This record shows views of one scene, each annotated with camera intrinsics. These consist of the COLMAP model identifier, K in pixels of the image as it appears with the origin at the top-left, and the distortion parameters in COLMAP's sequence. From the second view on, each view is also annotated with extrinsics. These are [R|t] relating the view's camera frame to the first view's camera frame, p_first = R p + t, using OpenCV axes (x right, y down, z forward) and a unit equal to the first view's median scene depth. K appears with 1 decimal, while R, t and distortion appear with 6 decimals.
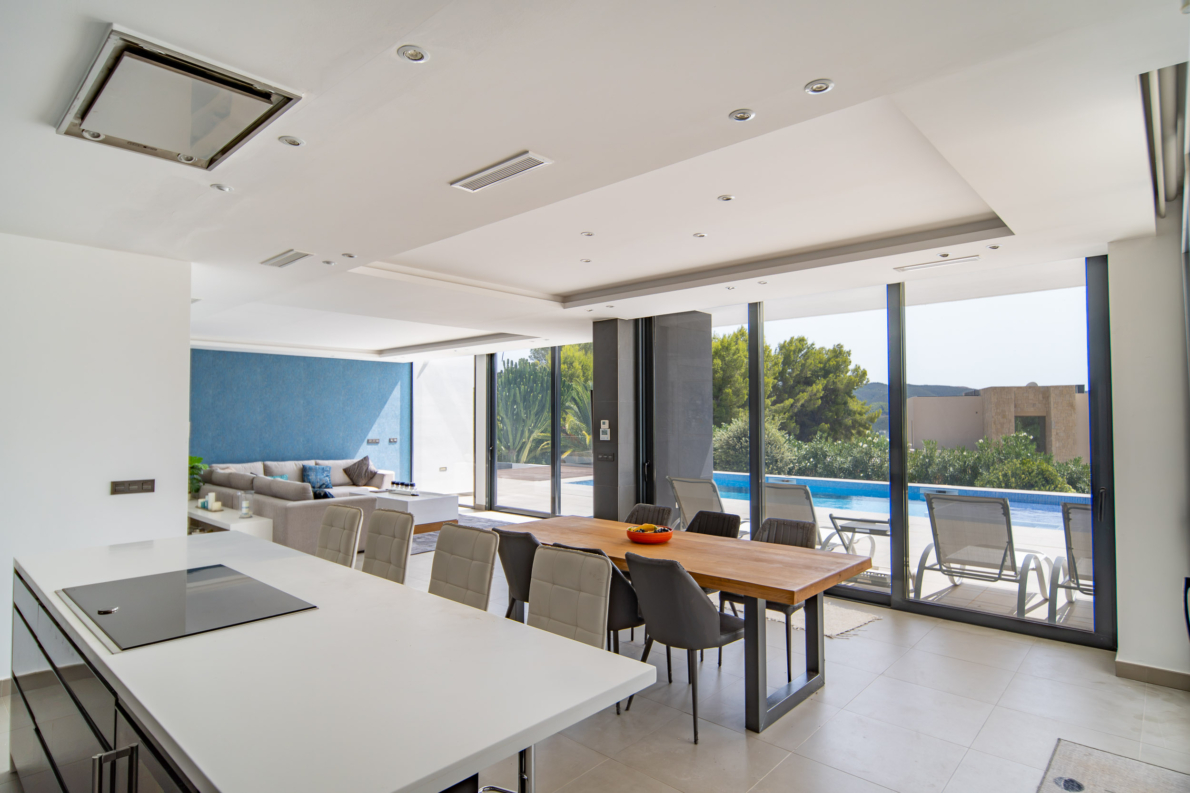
lens RADIAL K [[650.0, 0, 598.8], [0, 650.0, 398.3], [0, 0, 1]] dist [-0.007027, 0.003261]
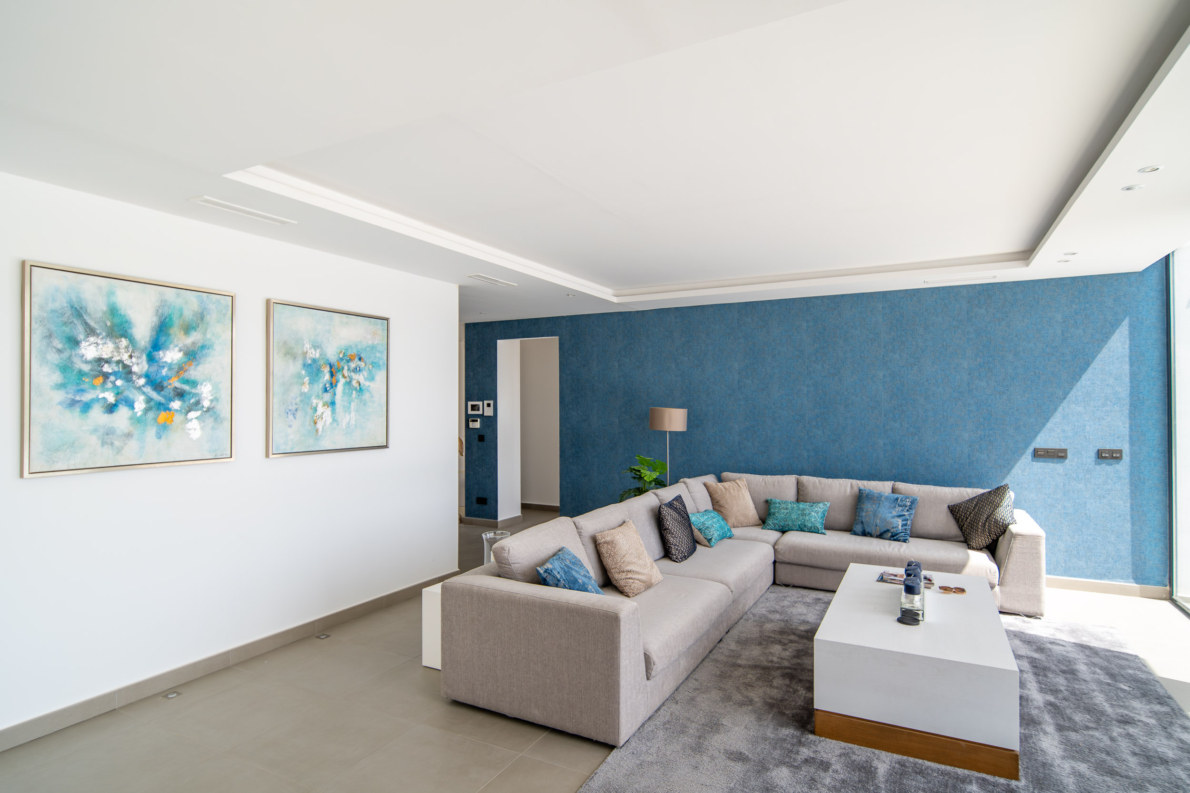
lens RADIAL K [[650.0, 0, 589.5], [0, 650.0, 397.4], [0, 0, 1]] dist [-0.007027, 0.003261]
pose [[0.265409, -0.008605, -0.964098, 0.011243], [0.030609, 0.999531, -0.000495, 0.016547], [0.963650, -0.029379, 0.265548, 0.564627]]
